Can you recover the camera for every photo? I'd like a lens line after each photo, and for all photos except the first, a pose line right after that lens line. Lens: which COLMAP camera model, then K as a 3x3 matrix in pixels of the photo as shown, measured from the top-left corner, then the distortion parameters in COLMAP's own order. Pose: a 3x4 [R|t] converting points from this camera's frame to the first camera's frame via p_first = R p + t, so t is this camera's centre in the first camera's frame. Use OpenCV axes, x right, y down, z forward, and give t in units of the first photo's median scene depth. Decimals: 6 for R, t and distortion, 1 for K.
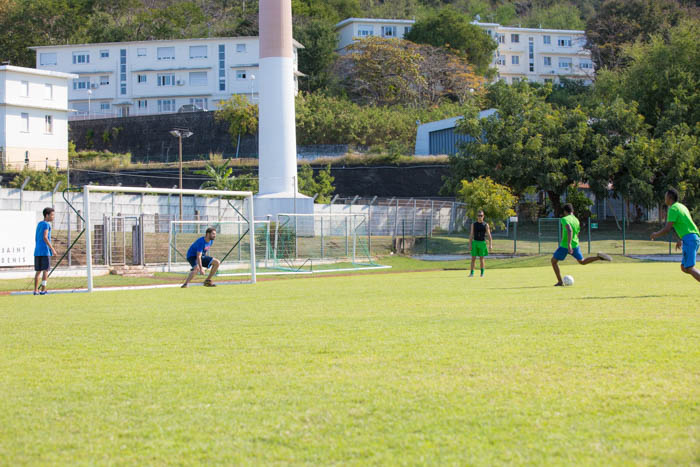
lens RADIAL K [[1511.6, 0, 350.0], [0, 1511.6, 233.5], [0, 0, 1]] dist [-0.480957, -0.038615]
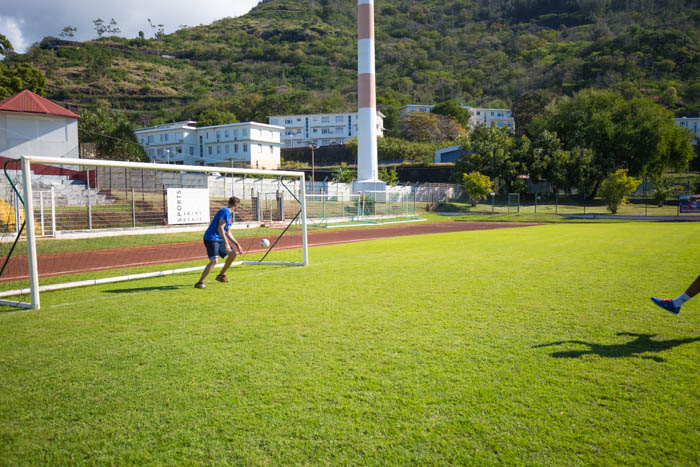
lens RADIAL K [[563.1, 0, 350.0], [0, 563.1, 233.5], [0, 0, 1]] dist [0.009515, 0.002801]
pose [[0.995261, 0.012326, -0.096459, 0.000408], [-0.005997, 0.997826, 0.065631, -0.003272], [0.097058, -0.064741, 0.993171, 0.171255]]
